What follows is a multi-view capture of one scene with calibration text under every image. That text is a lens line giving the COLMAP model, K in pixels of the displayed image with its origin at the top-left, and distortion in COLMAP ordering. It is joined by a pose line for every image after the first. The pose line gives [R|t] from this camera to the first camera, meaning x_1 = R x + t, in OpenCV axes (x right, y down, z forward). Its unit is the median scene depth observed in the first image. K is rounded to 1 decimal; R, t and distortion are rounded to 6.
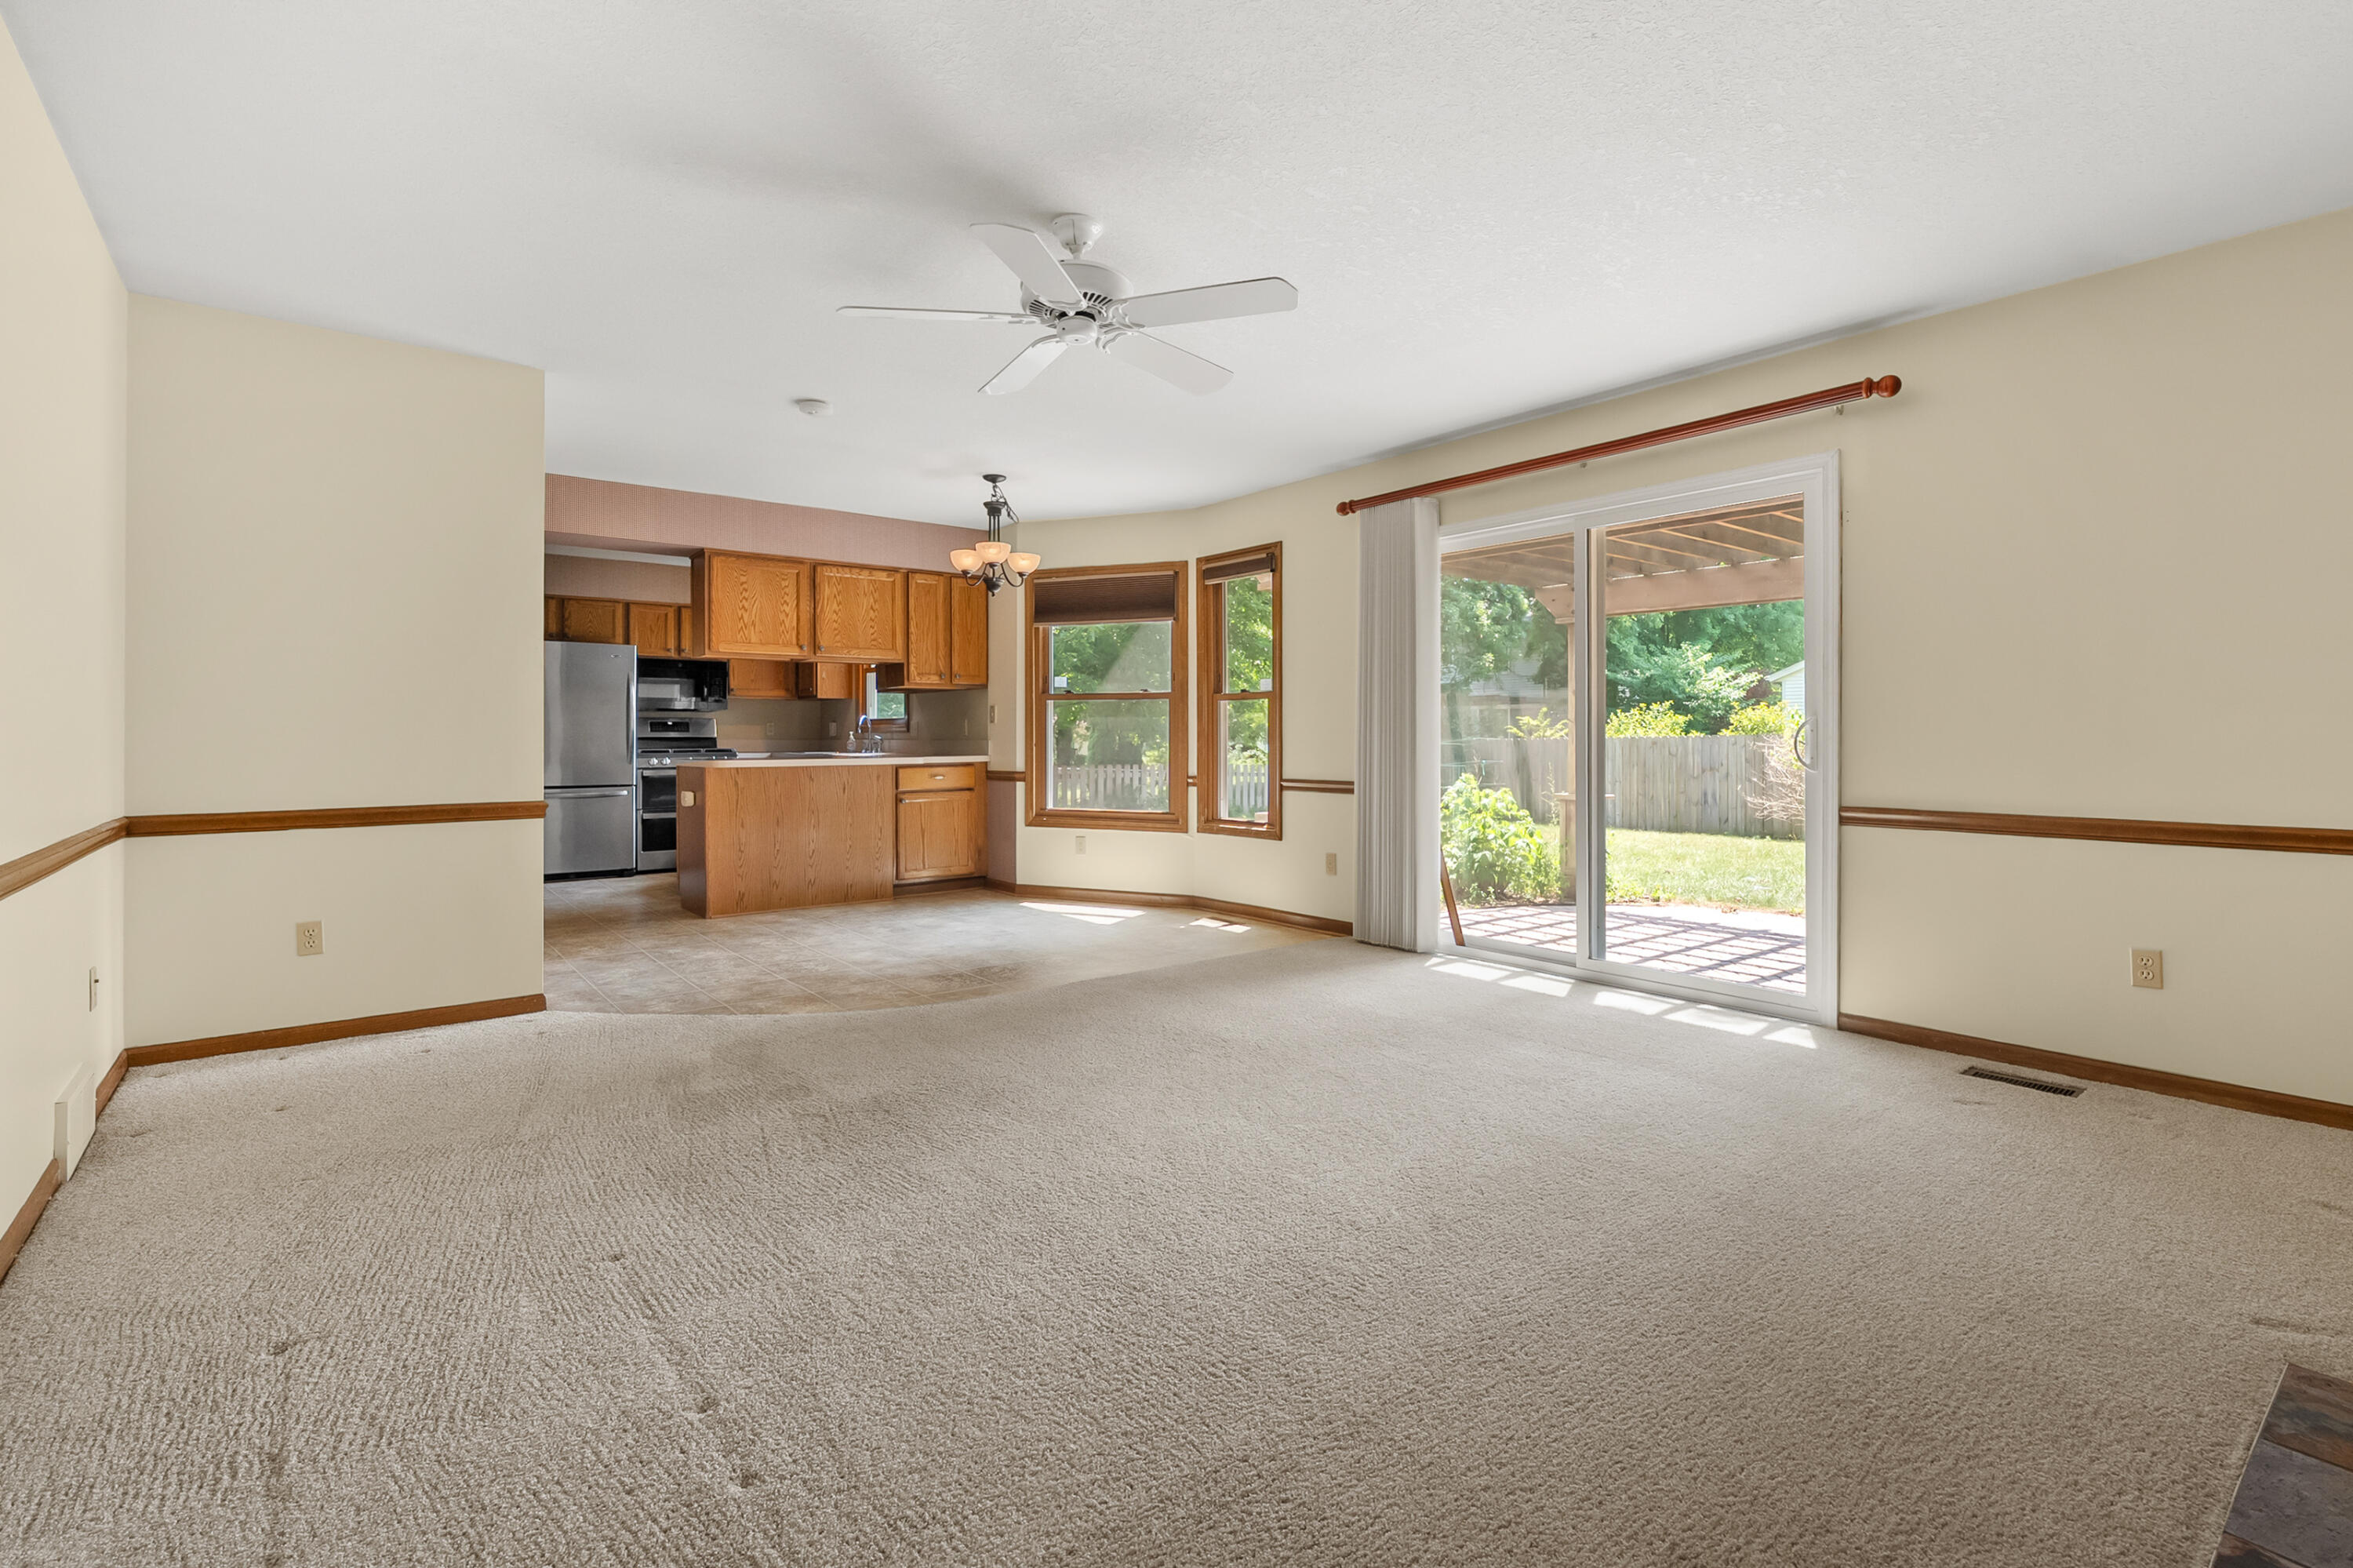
lens RADIAL K [[1068.7, 0, 1177.3], [0, 1068.7, 745.9], [0, 0, 1]] dist [-0.004464, 0.002318]
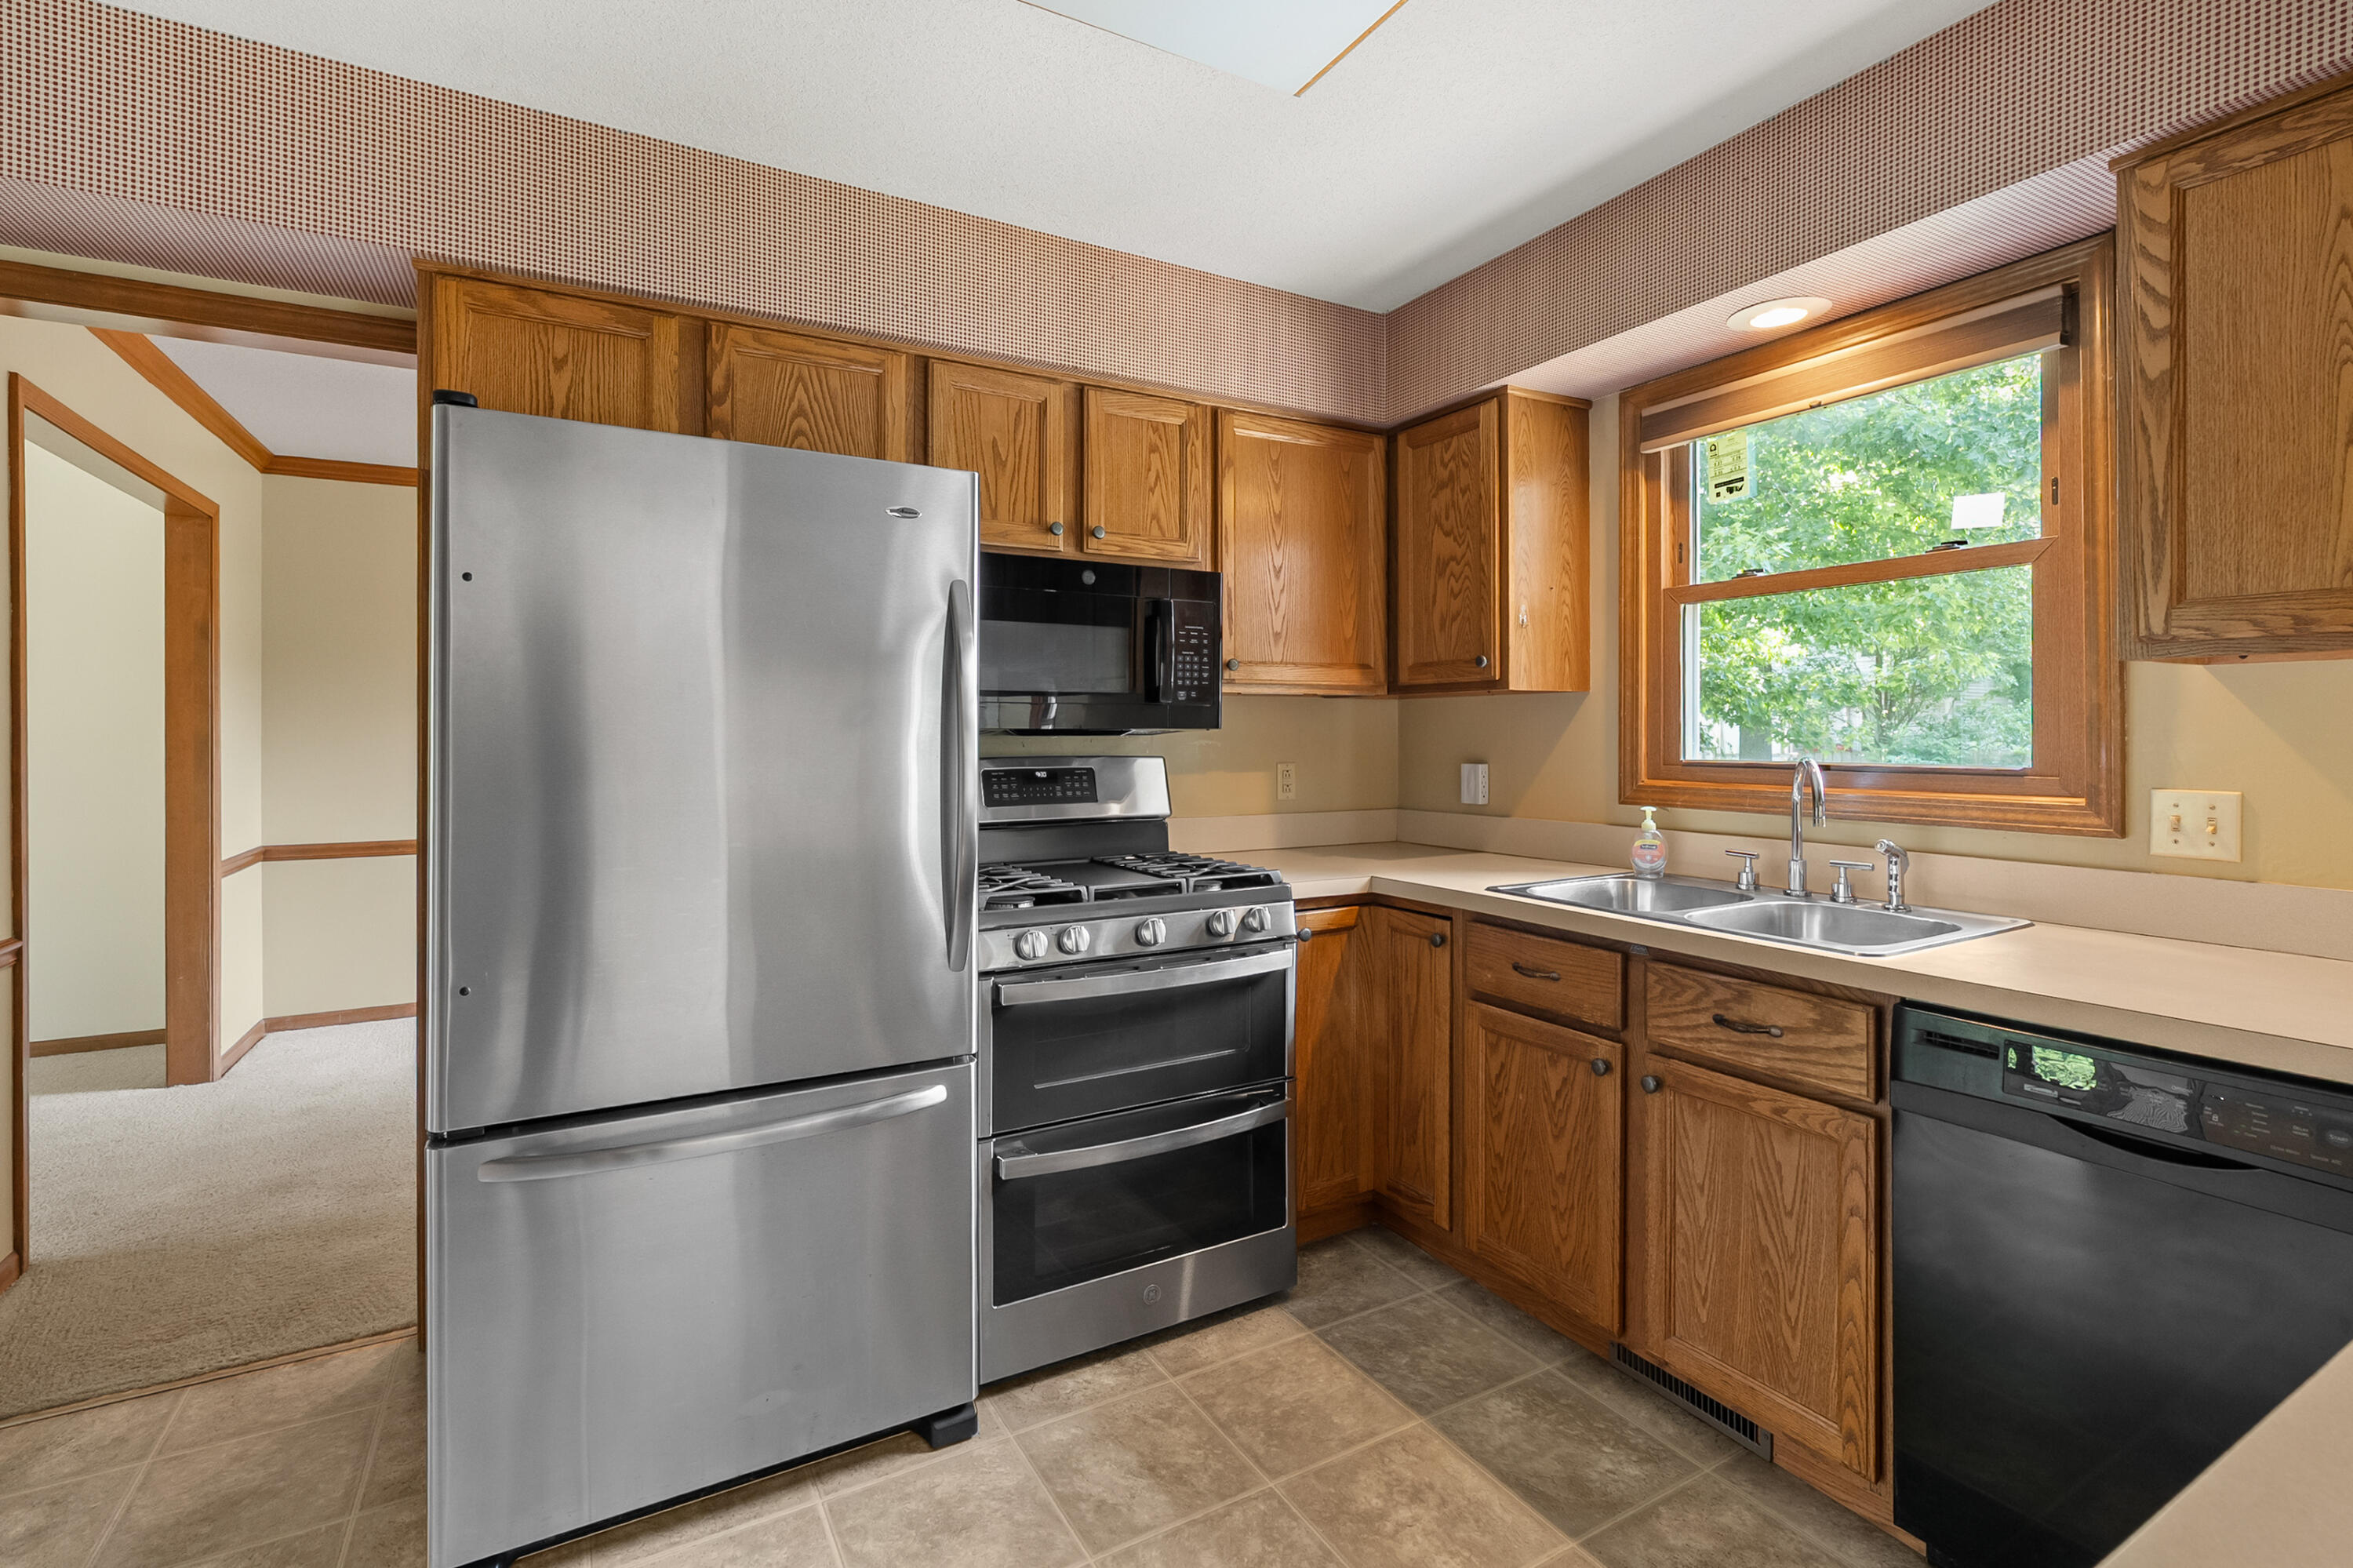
lens RADIAL K [[1068.7, 0, 1169.9], [0, 1068.7, 731.4], [0, 0, 1]] dist [-0.004464, 0.002318]
pose [[0.989910, -0.000343, -0.141694, -0.501633], [-0.001182, 0.999942, -0.010678, -0.038803], [0.141689, 0.010738, 0.989853, 0.893347]]
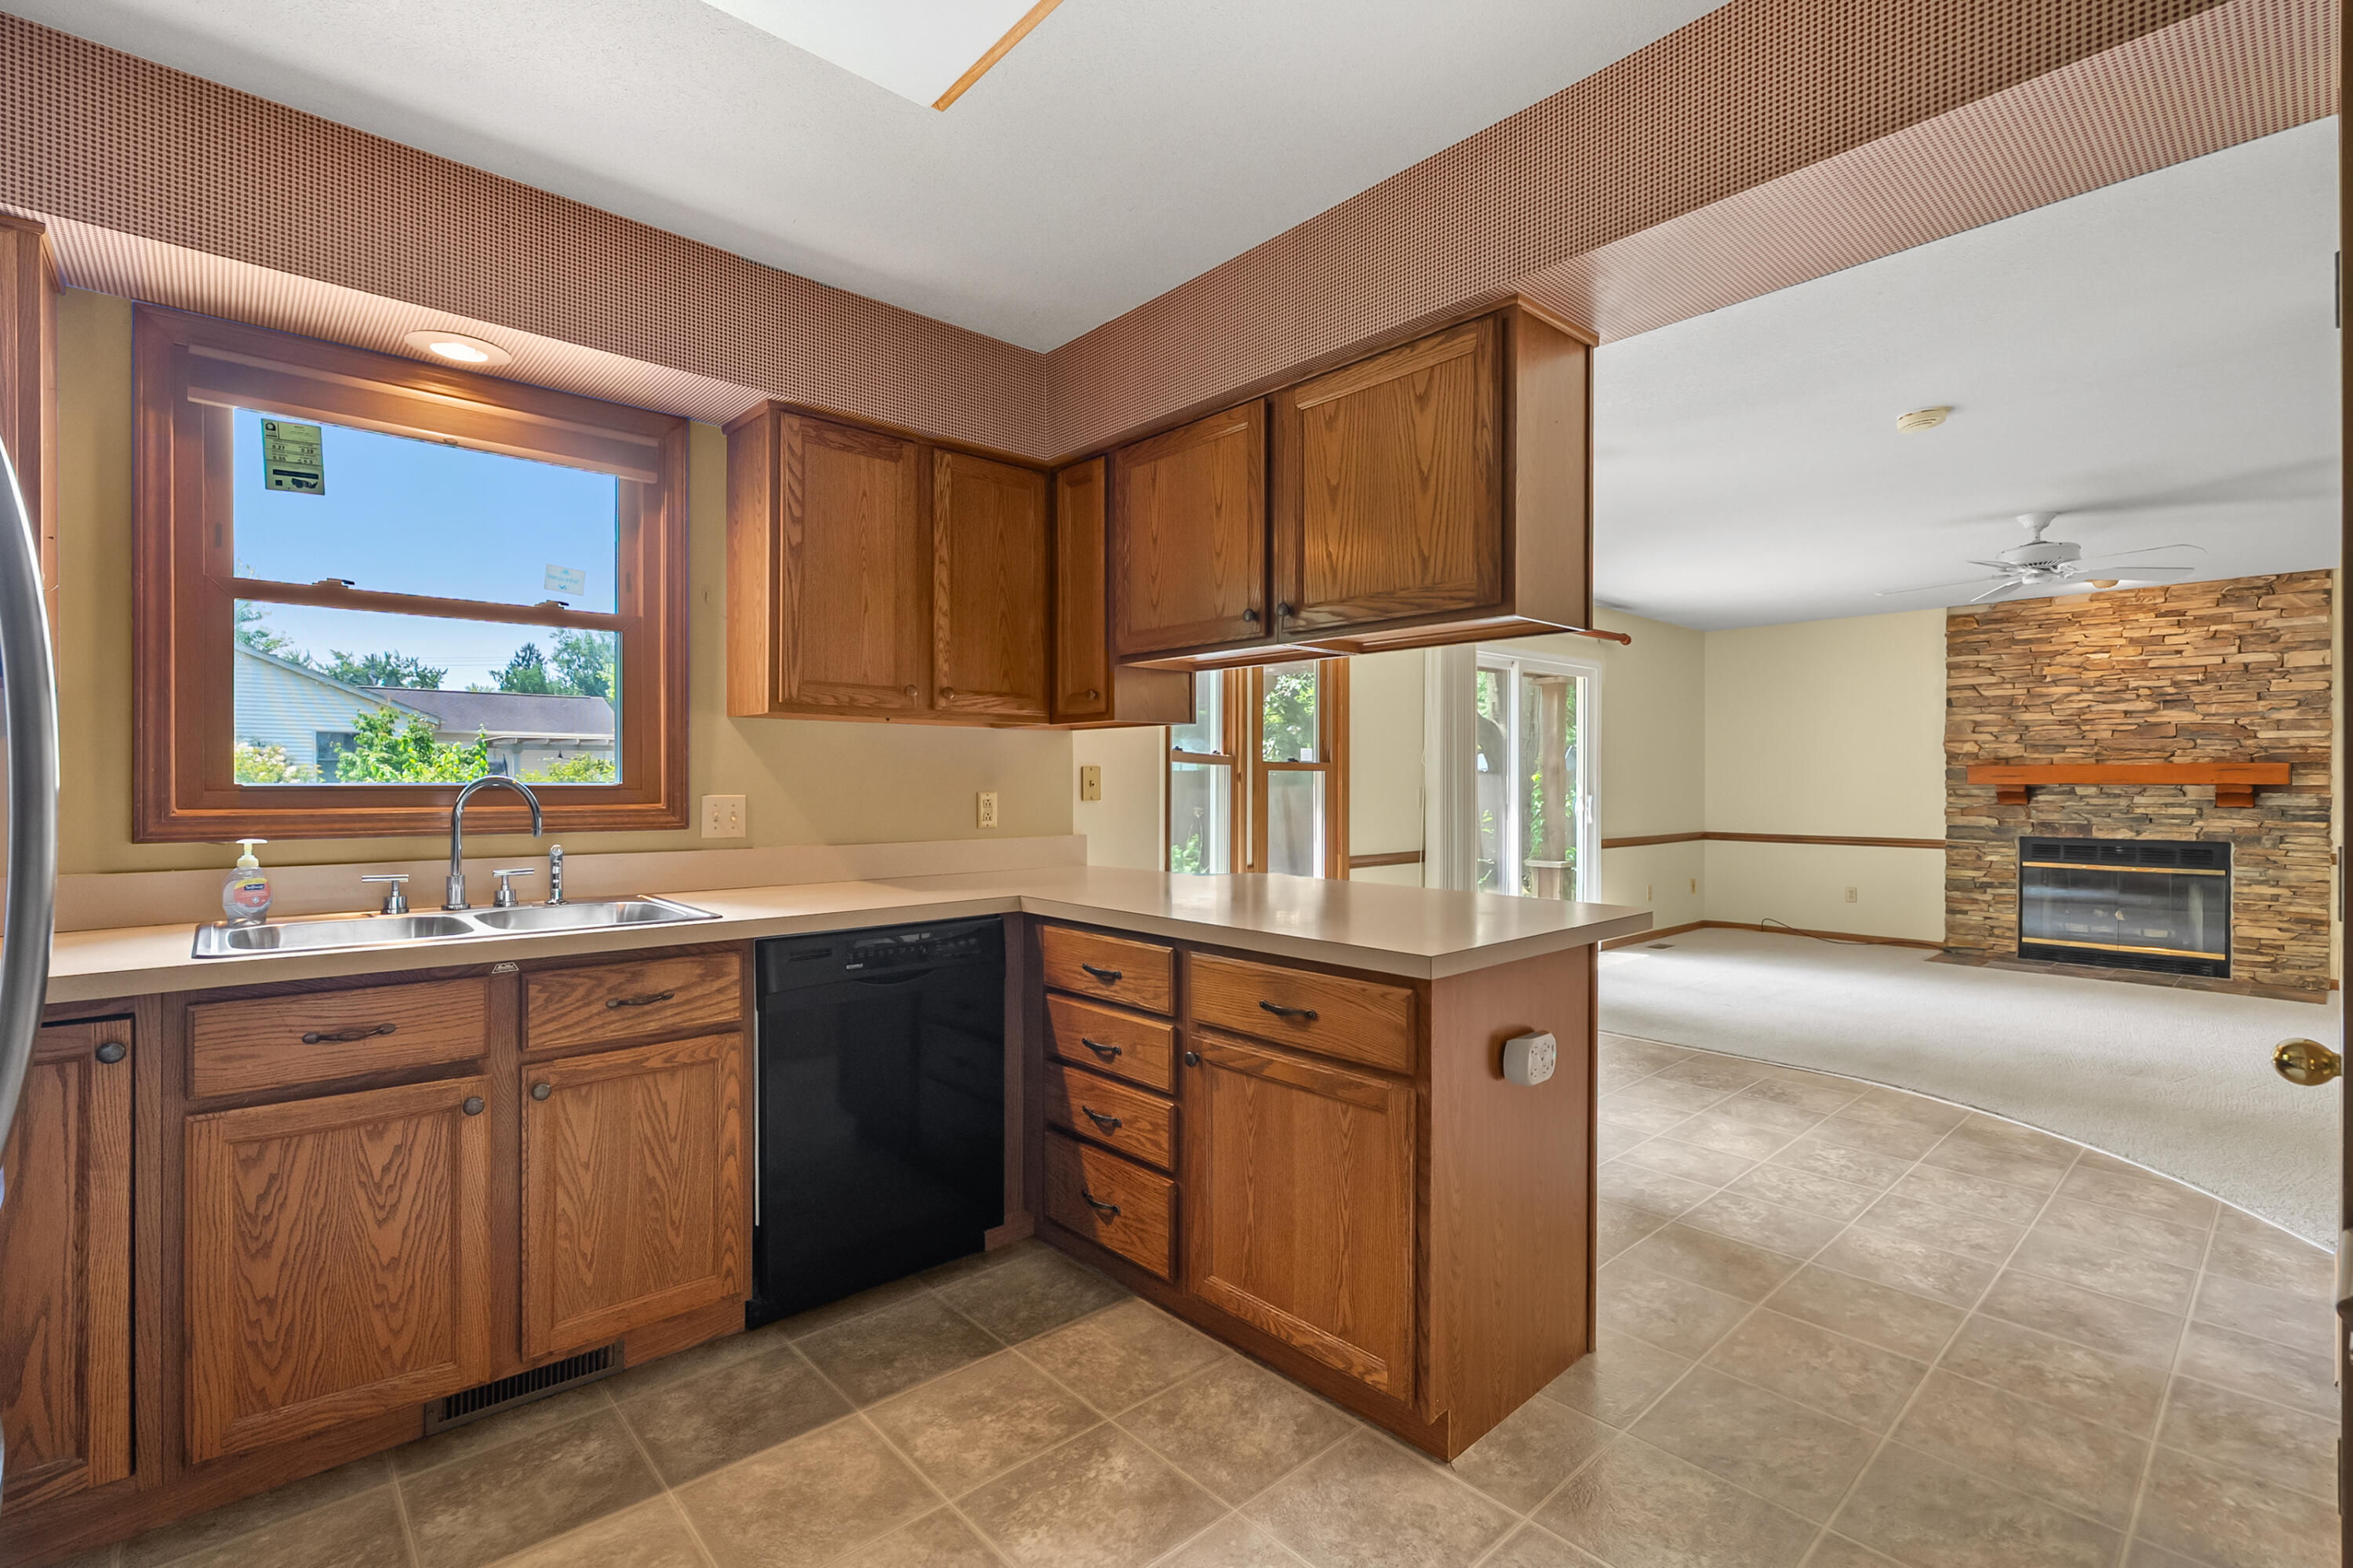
lens RADIAL K [[1068.7, 0, 1158.2], [0, 1068.7, 788.5], [0, 0, 1]] dist [-0.004464, 0.002318]
pose [[-0.062338, -0.005538, 0.998040, -0.706940], [0.008517, 0.999945, 0.006081, -0.031496], [-0.998019, 0.008879, -0.062288, 1.036970]]
